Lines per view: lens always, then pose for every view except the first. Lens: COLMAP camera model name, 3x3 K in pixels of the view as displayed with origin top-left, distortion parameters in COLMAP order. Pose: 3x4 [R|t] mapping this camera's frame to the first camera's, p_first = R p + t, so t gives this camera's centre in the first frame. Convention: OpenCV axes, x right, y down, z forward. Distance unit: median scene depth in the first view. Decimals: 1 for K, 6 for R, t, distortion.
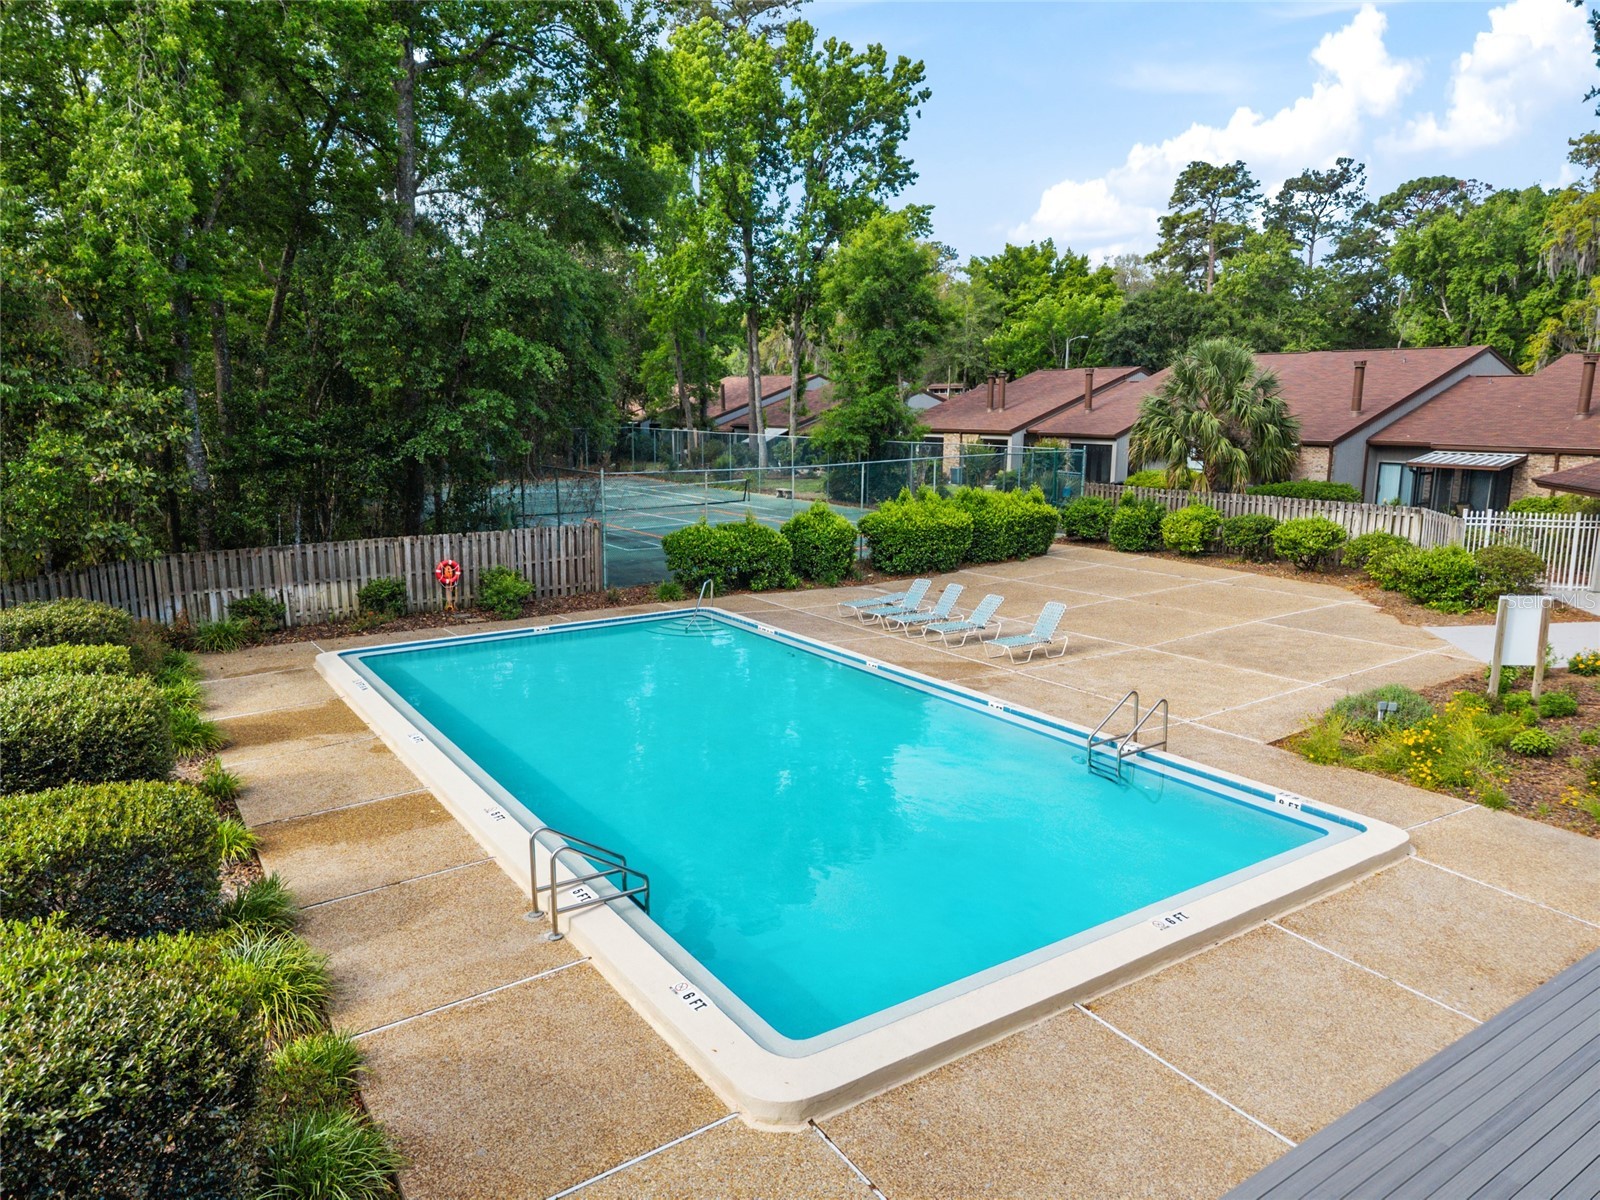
lens RADIAL K [[1075.8, 0, 800.0], [0, 1075.8, 600.0], [0, 0, 1]] dist [0.008802, 0.002003]
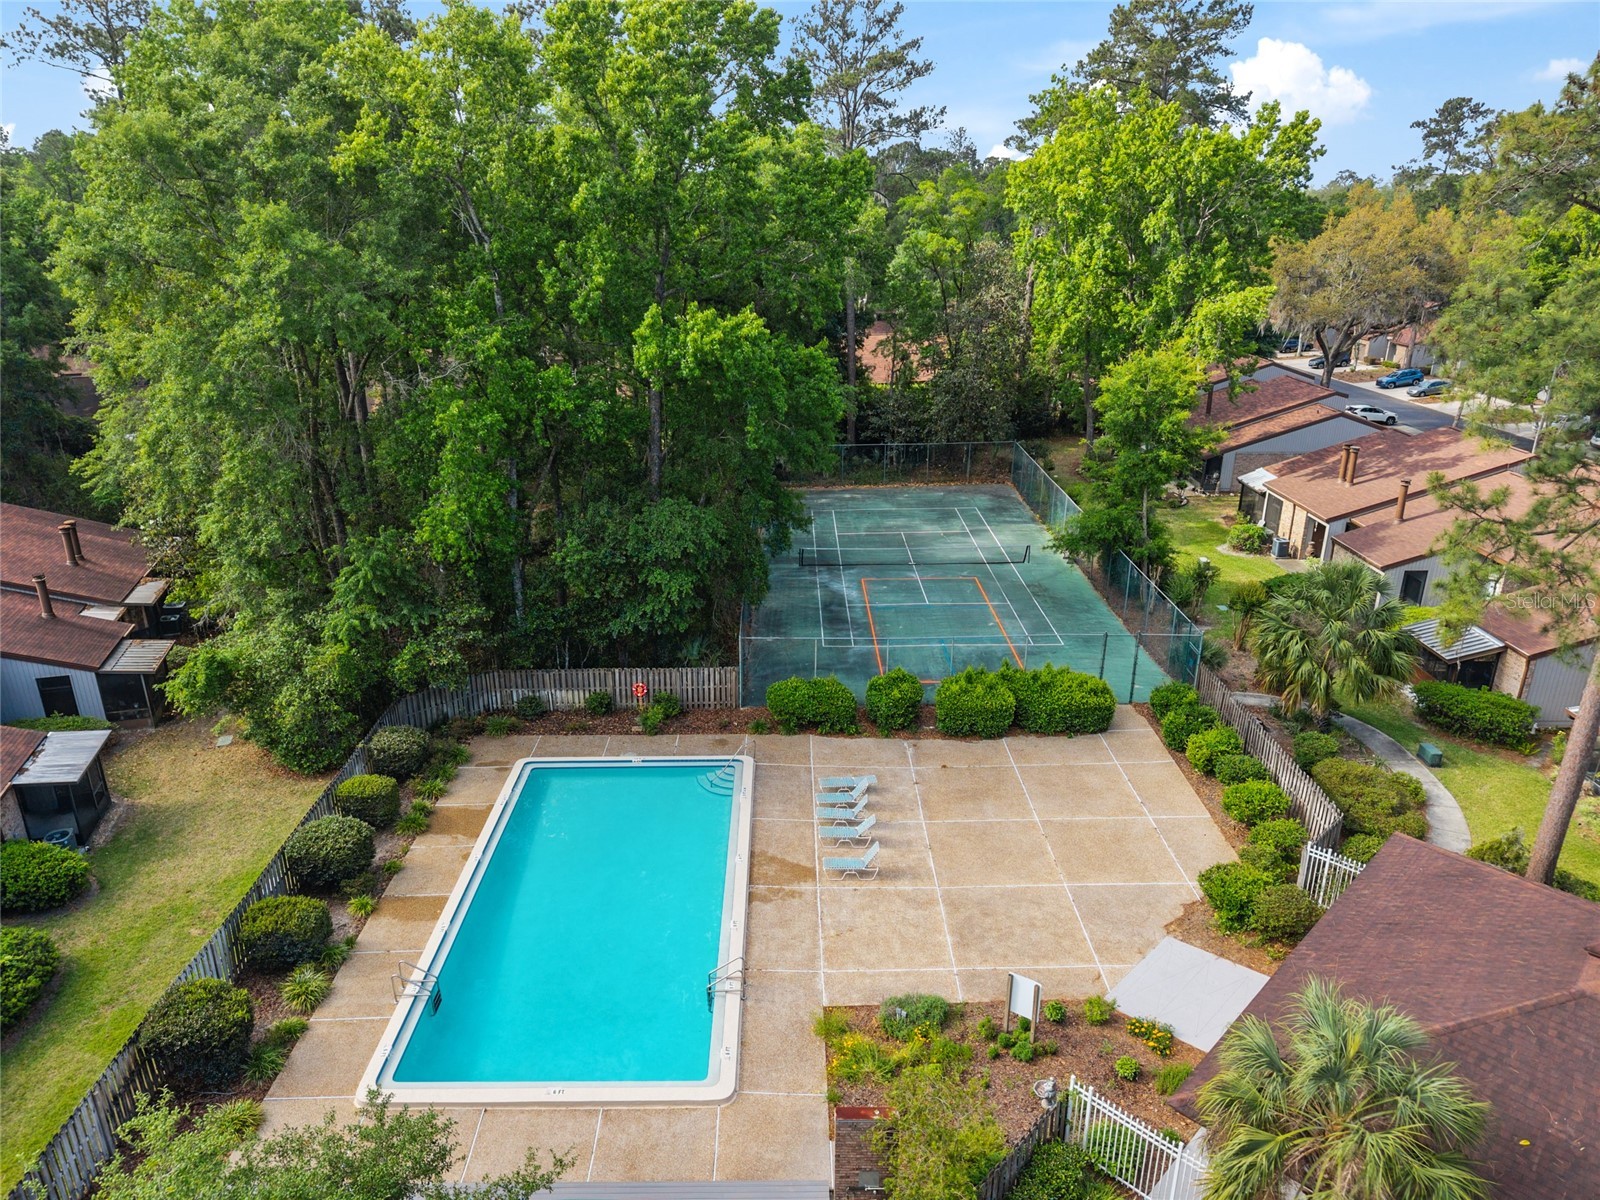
lens RADIAL K [[1057.3, 0, 800.0], [0, 1057.3, 600.0], [0, 0, 1]] dist [-0.028426, -0.000342]
pose [[0.832456, 0.194830, -0.518708, 0.732053], [-0.101964, 0.974020, 0.202208, -0.536728], [0.544628, -0.115440, 0.830695, -0.227118]]
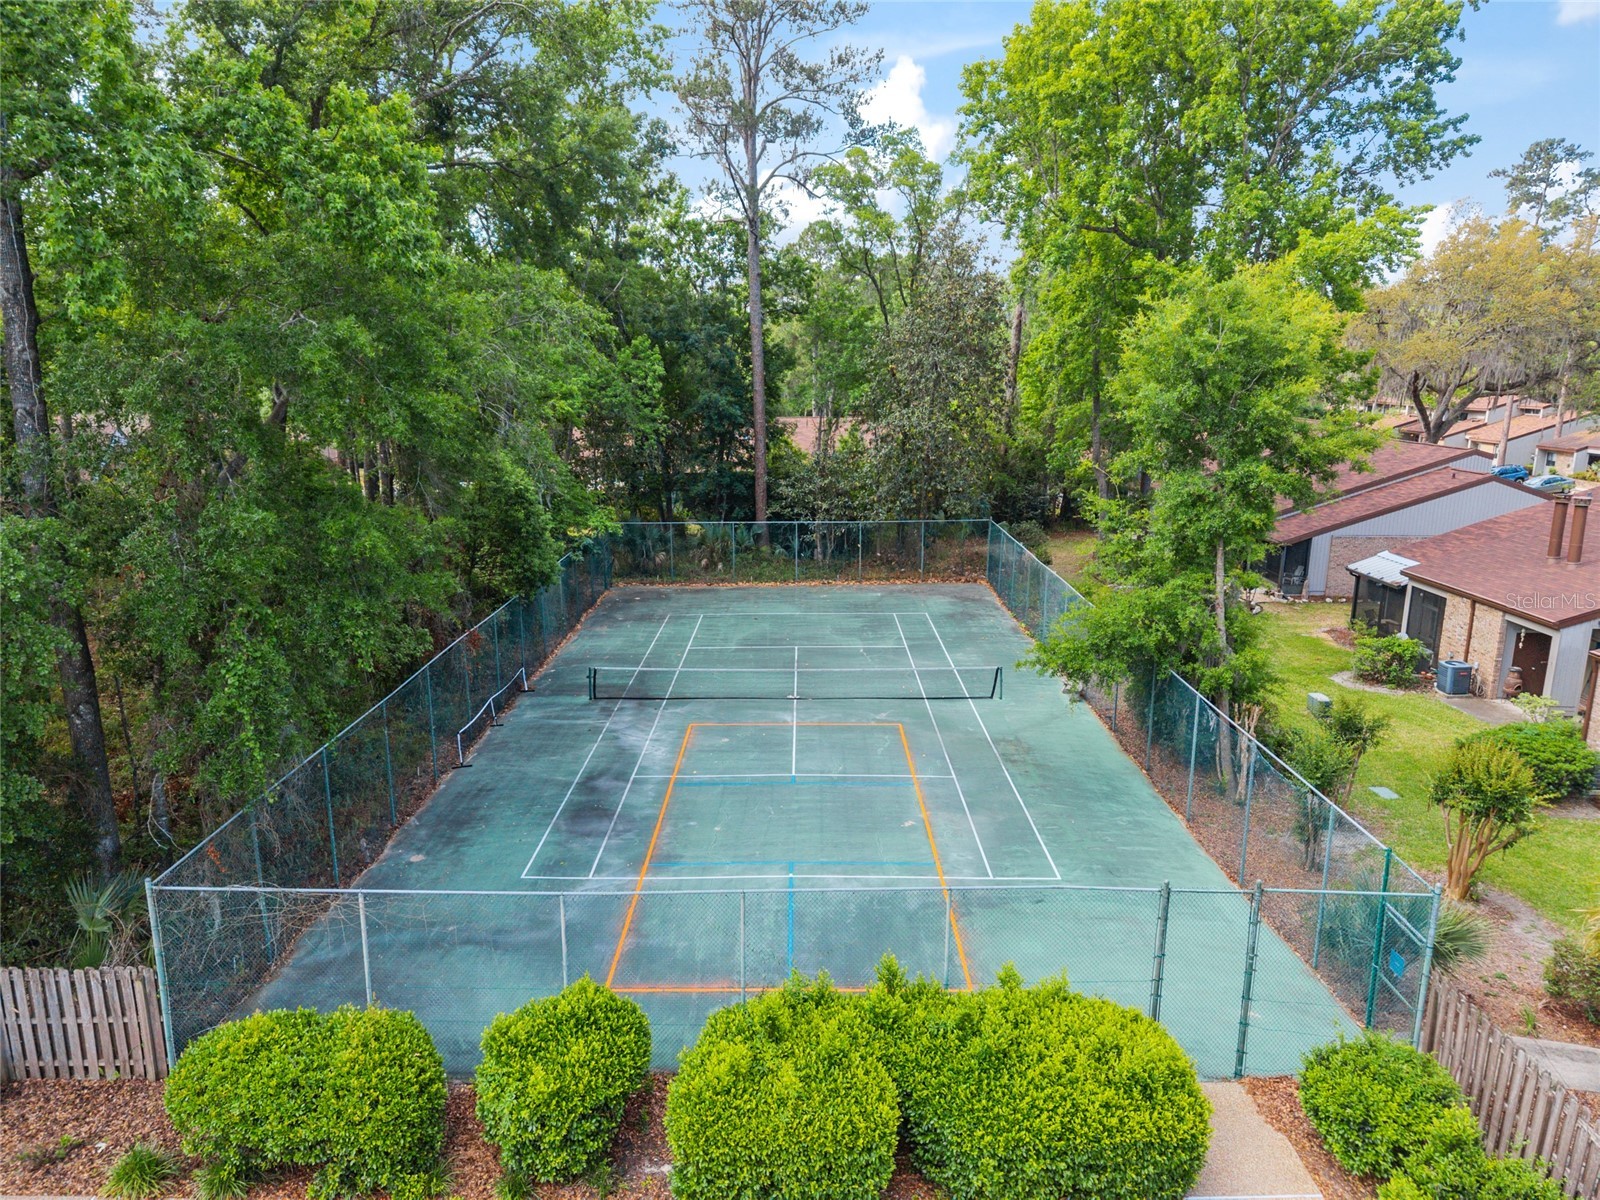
lens RADIAL K [[1051.7, 0, 772.3], [0, 1051.7, 567.9], [0, 0, 1]] dist [0.002770, -0.003879]
pose [[0.809100, 0.114546, -0.576400, 0.416412], [-0.107433, 0.993122, 0.046555, -0.381333], [0.577768, 0.024257, 0.815841, 0.812270]]
